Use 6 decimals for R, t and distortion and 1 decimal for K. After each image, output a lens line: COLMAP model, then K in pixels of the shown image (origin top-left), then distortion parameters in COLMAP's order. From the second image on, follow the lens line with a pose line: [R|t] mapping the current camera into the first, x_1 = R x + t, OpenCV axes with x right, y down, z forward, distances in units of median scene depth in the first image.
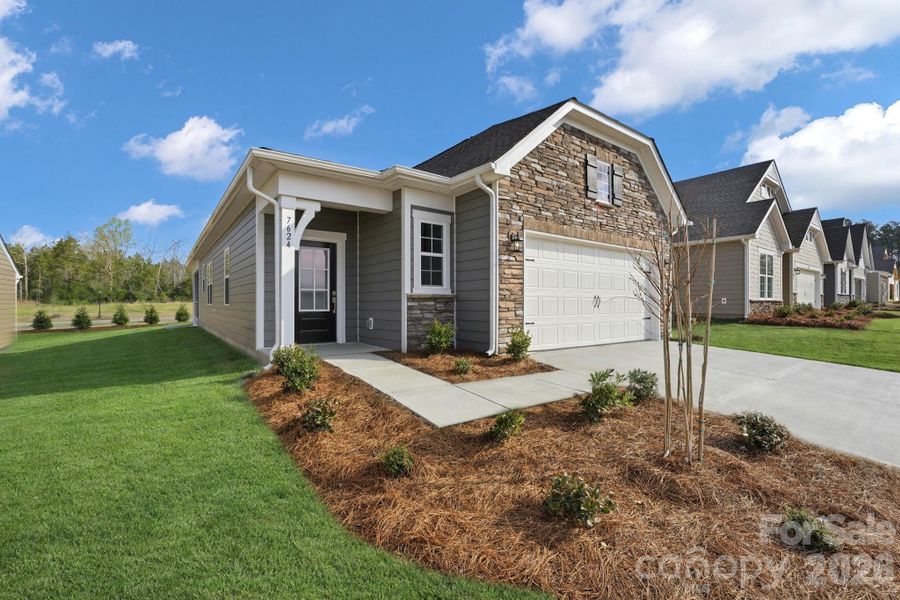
lens RADIAL K [[382.5, 0, 450.0], [0, 382.5, 300.0], [0, 0, 1]] dist [-0.010191, -0.000004]
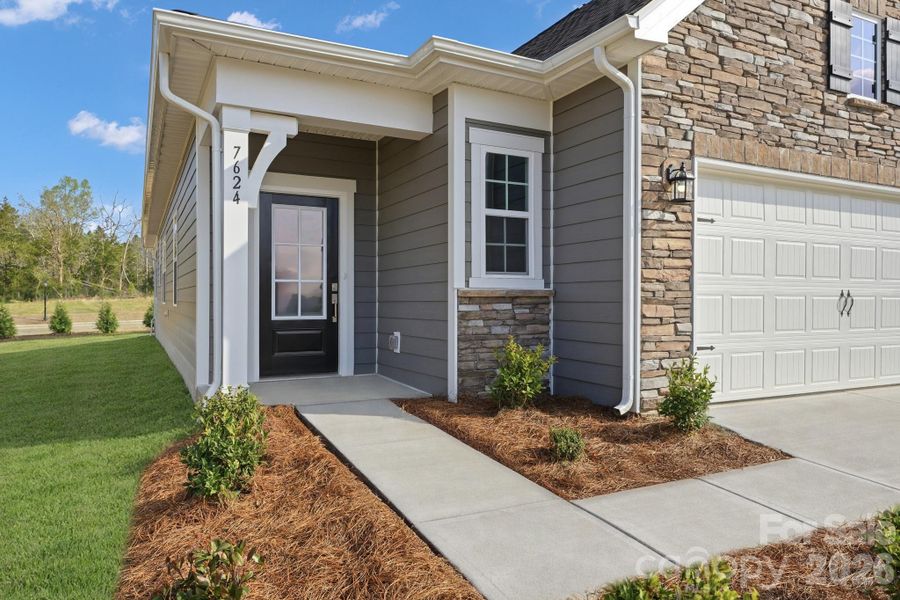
lens RADIAL K [[599.9, 0, 448.9], [0, 599.9, 298.2], [0, 0, 1]] dist [0.012482, 0.001345]
pose [[0.986710, 0.002029, -0.162476, 0.008240], [-0.001013, 0.999979, 0.006335, -0.008393], [0.162485, -0.006086, 0.986692, 0.183002]]
